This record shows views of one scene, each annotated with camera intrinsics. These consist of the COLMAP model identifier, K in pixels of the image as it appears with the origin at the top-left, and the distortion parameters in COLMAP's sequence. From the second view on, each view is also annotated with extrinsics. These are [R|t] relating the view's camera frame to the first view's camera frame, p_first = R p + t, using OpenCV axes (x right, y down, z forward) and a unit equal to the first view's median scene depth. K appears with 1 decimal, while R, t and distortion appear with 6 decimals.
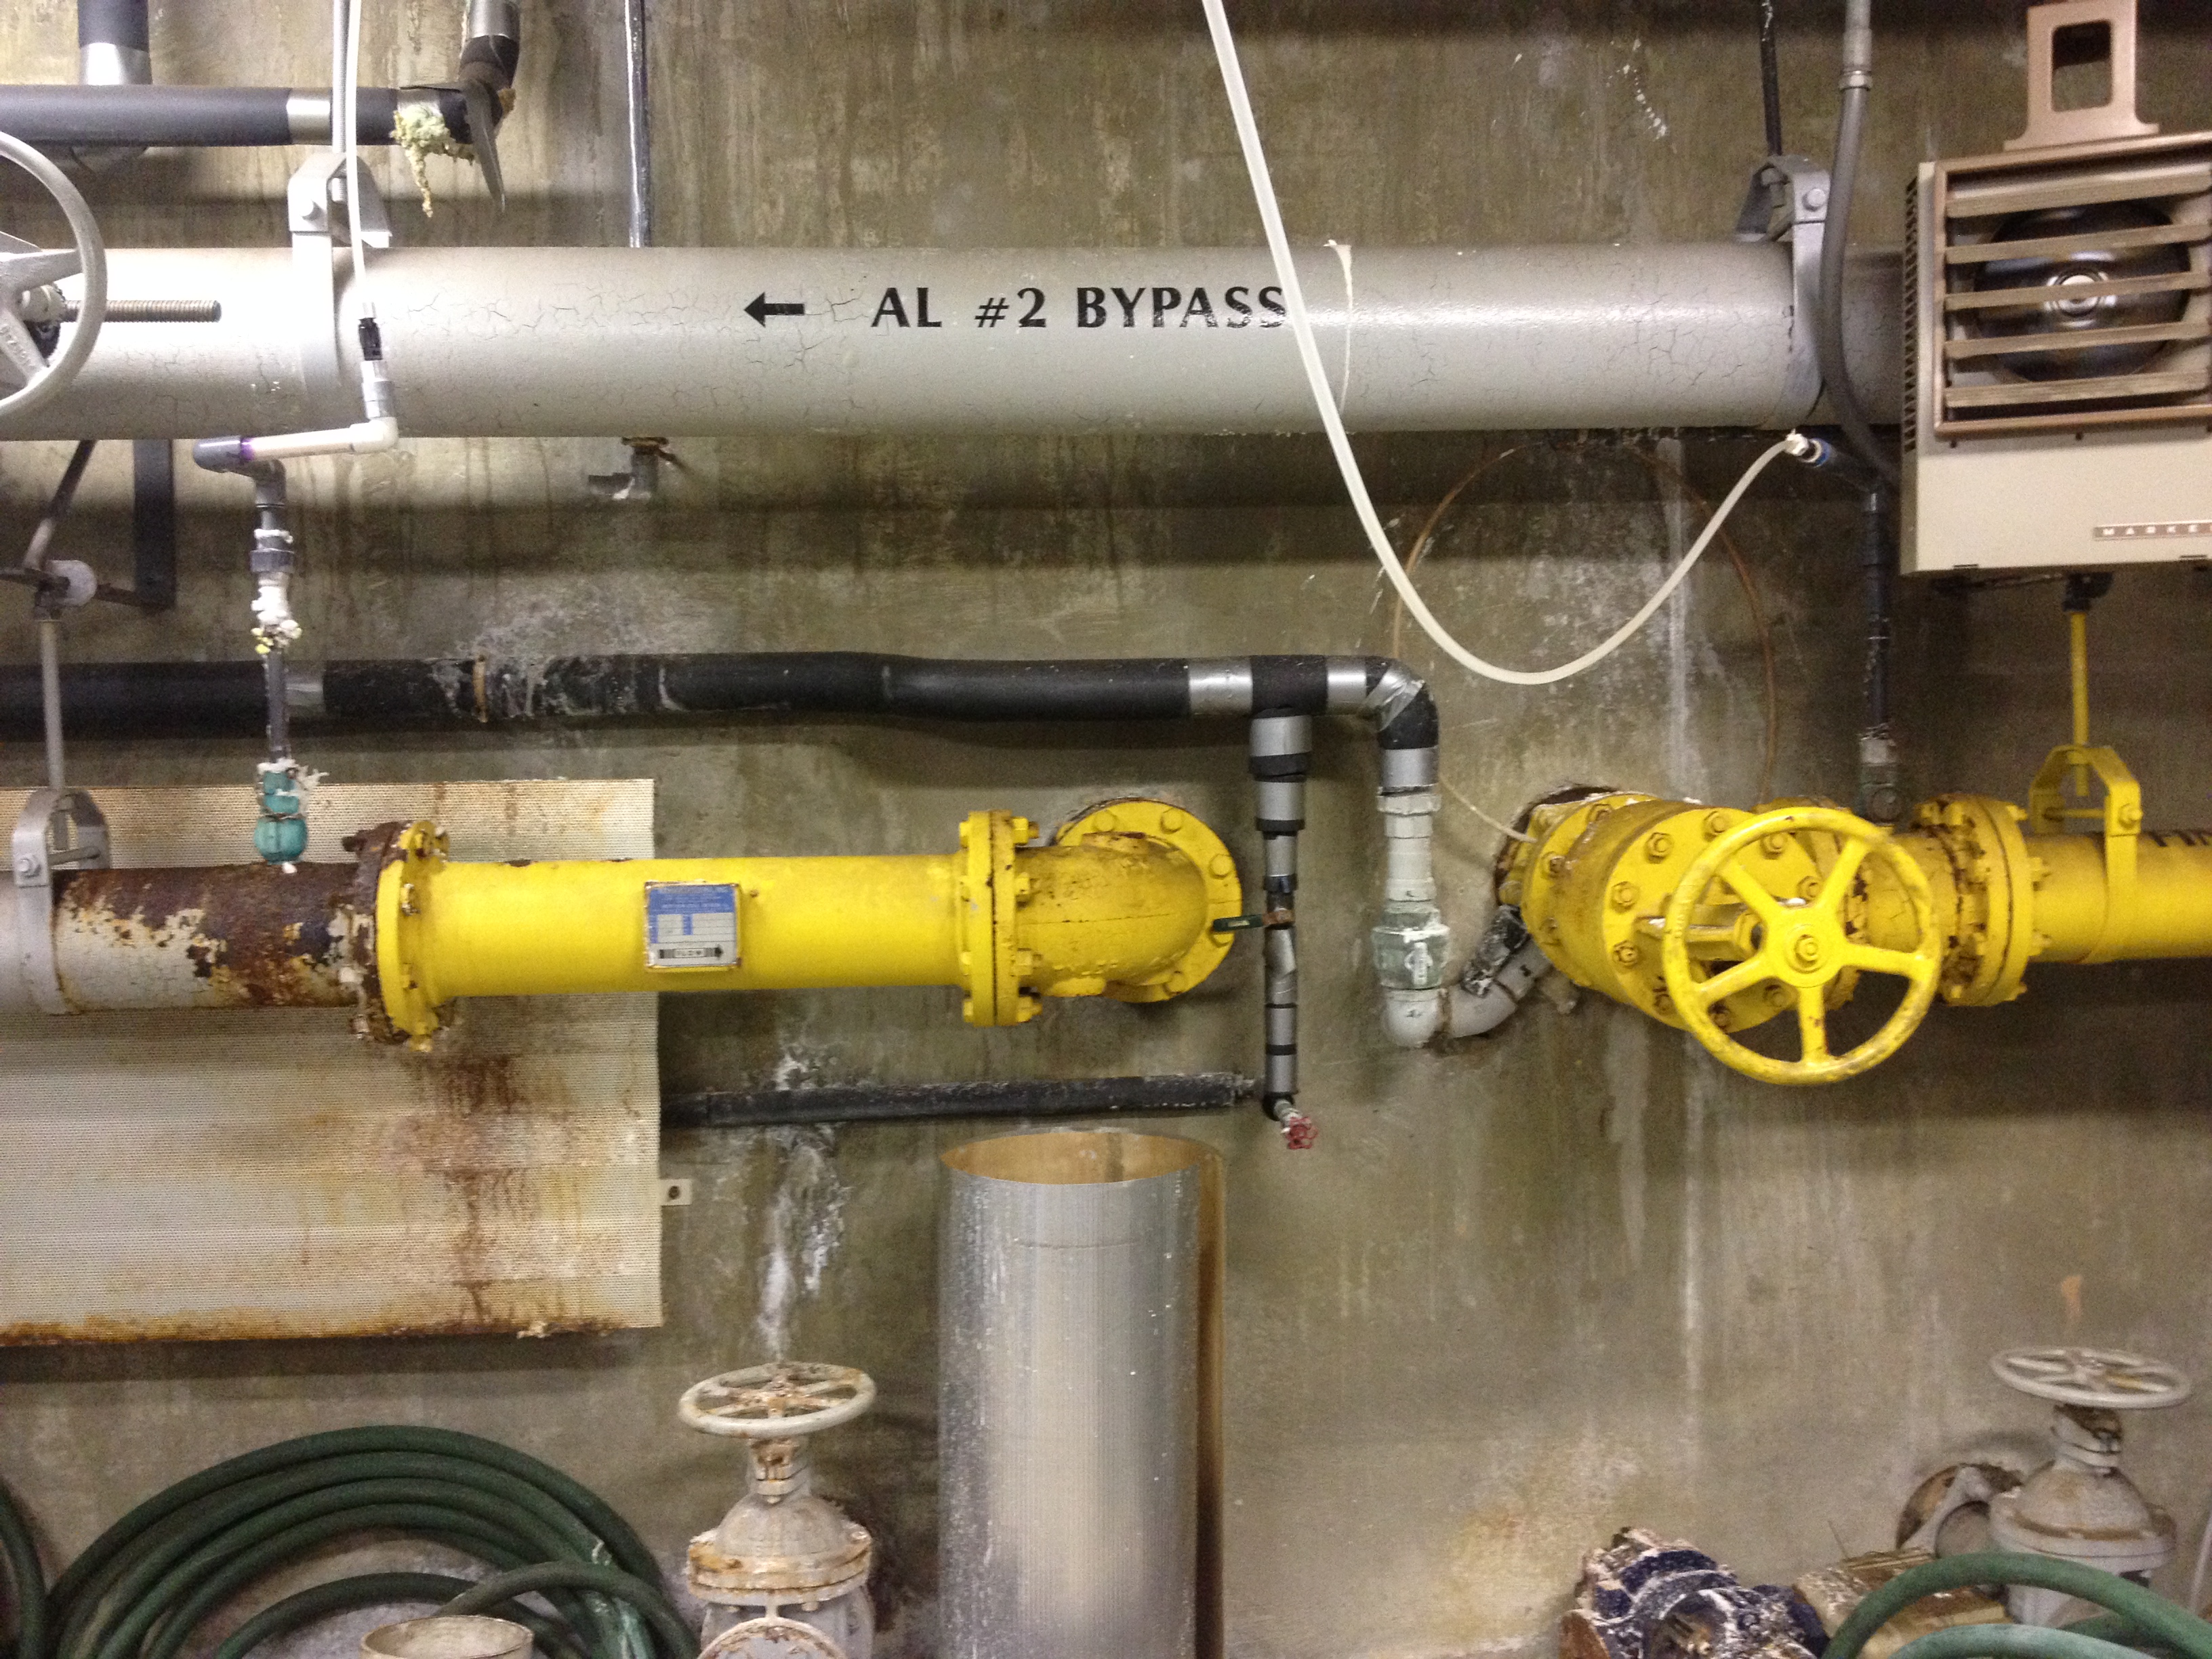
lens RADIAL K [[2127.6, 0, 1108.0], [0, 2127.6, 815.2], [0, 0, 1]] dist [0.031360, 0.000000]
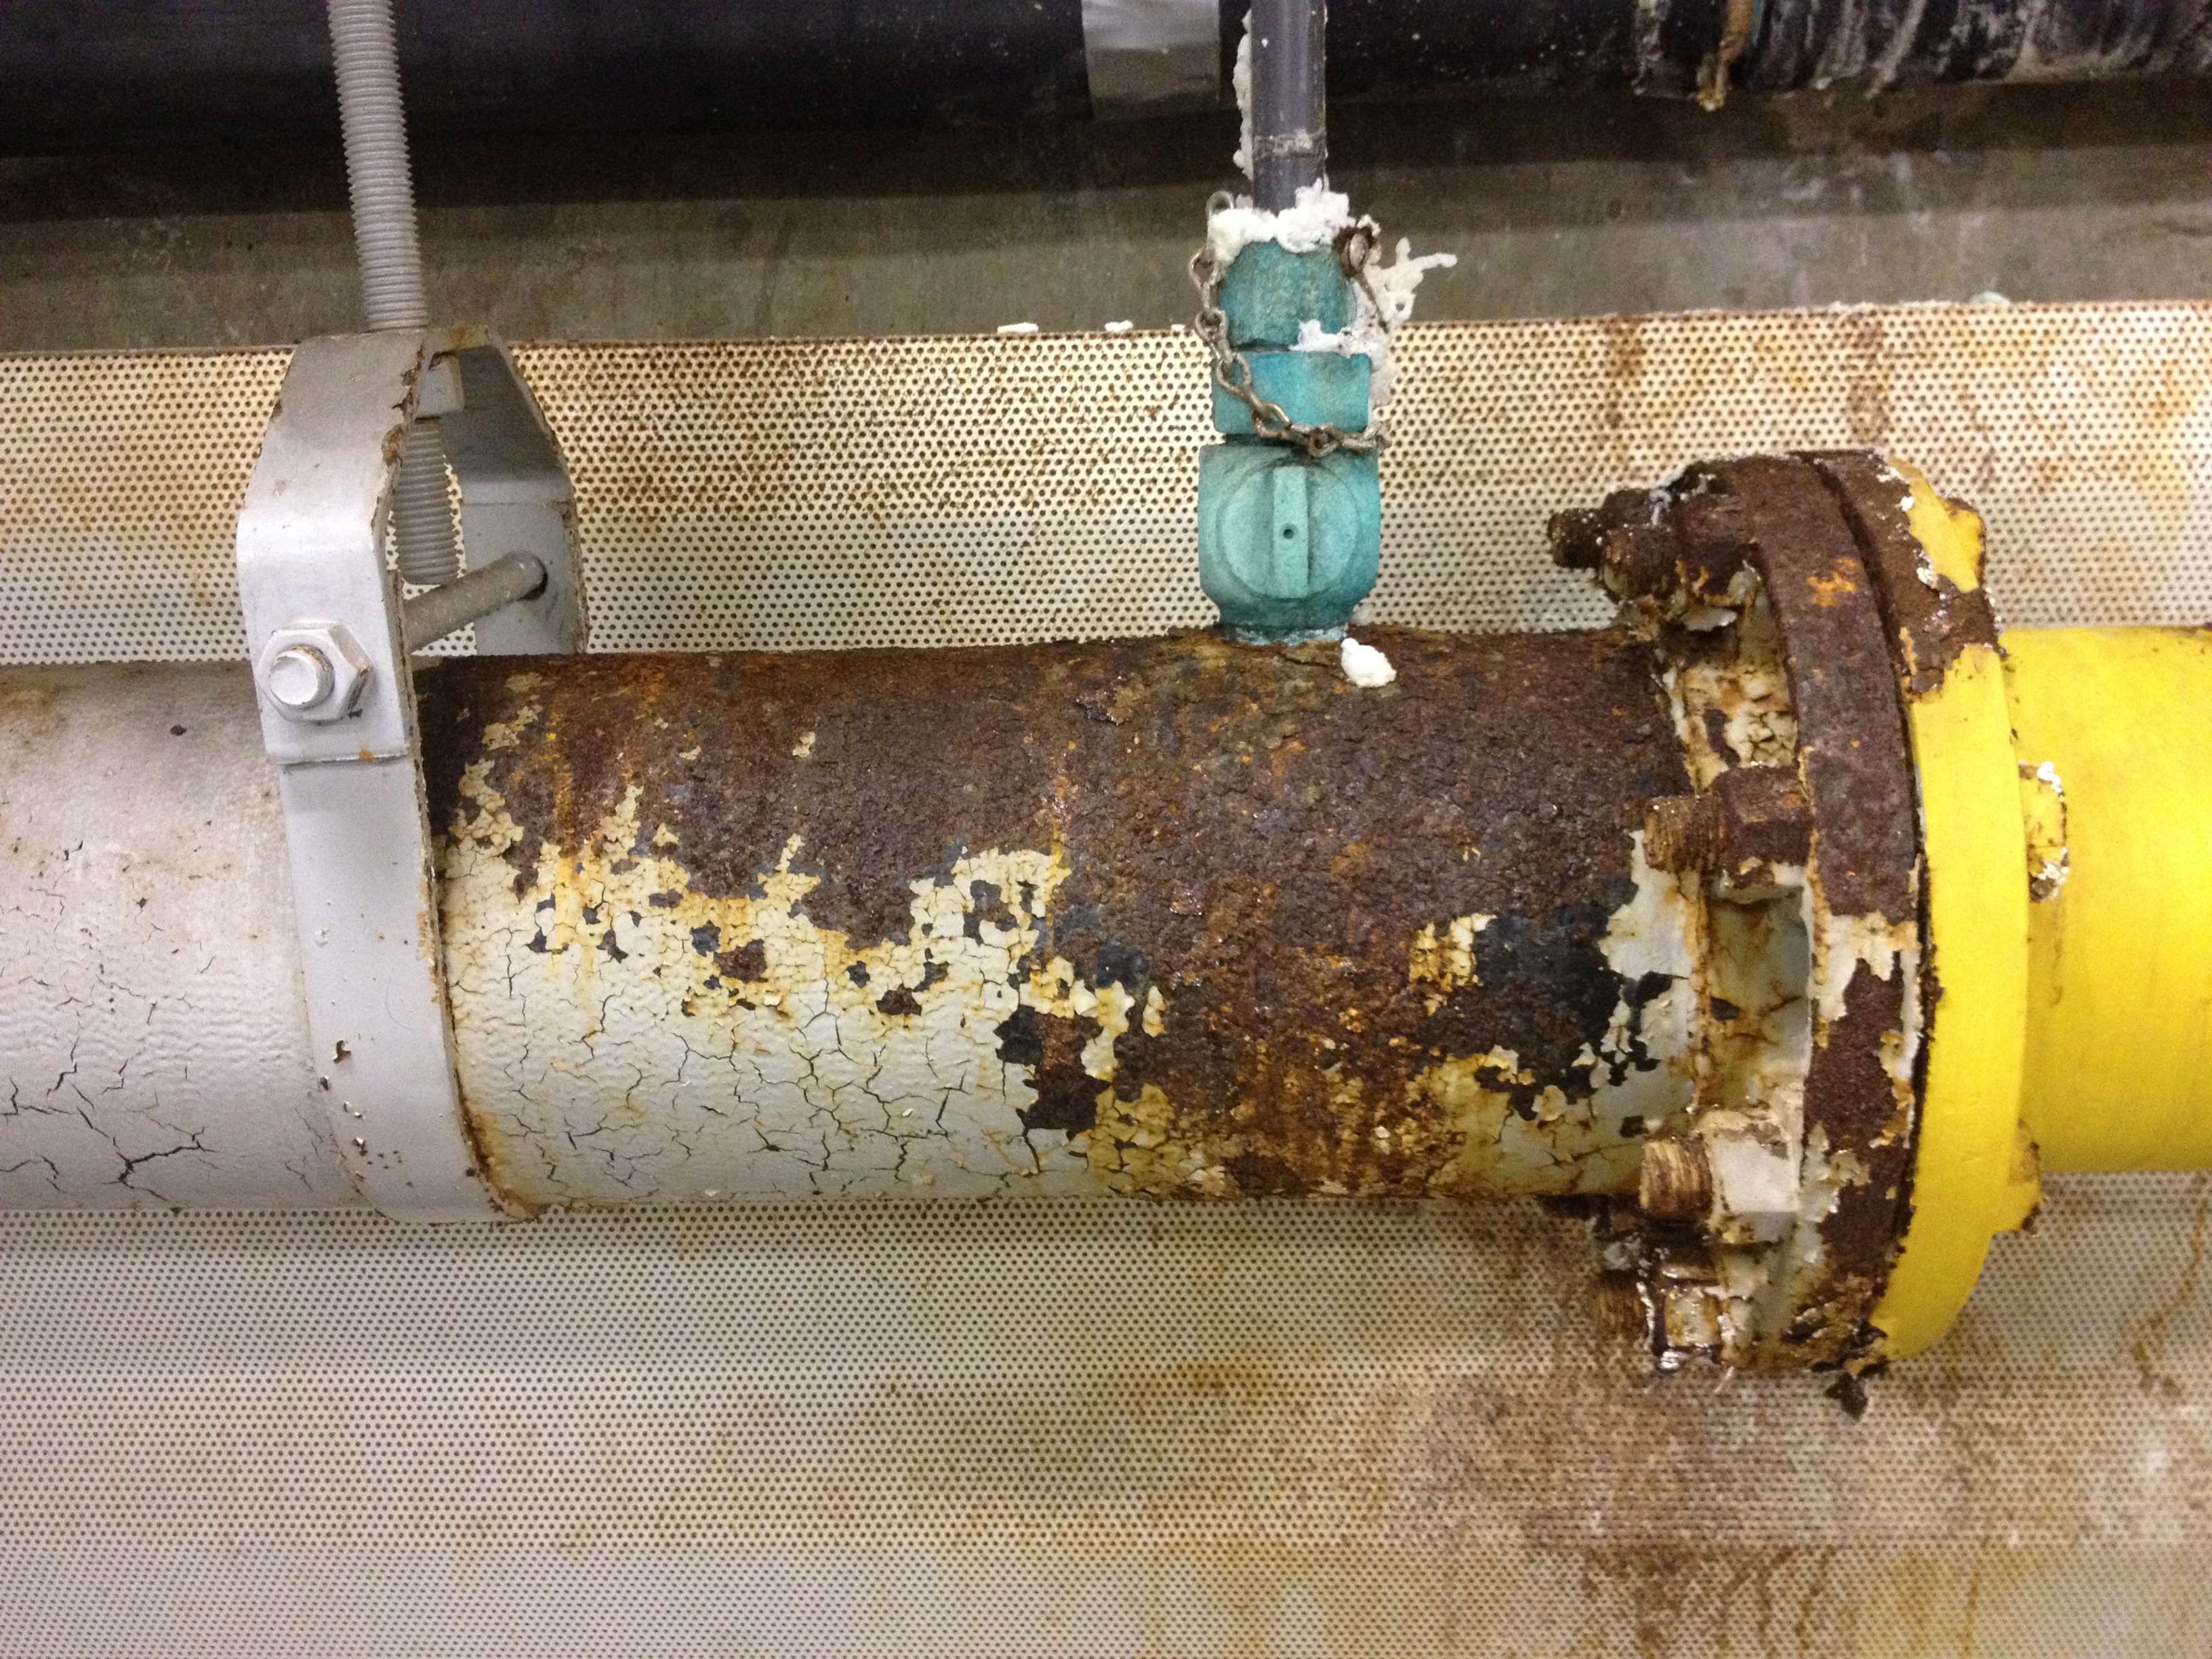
lens RADIAL K [[2127.6, 0, 1096.9], [0, 2127.6, 835.5], [0, 0, 1]] dist [0.031360, 0.000000]
pose [[0.996082, 0.011402, -0.087700, -0.357072], [0.005259, 0.982263, 0.187433, -0.000642], [0.088282, -0.187160, 0.978354, 0.695498]]
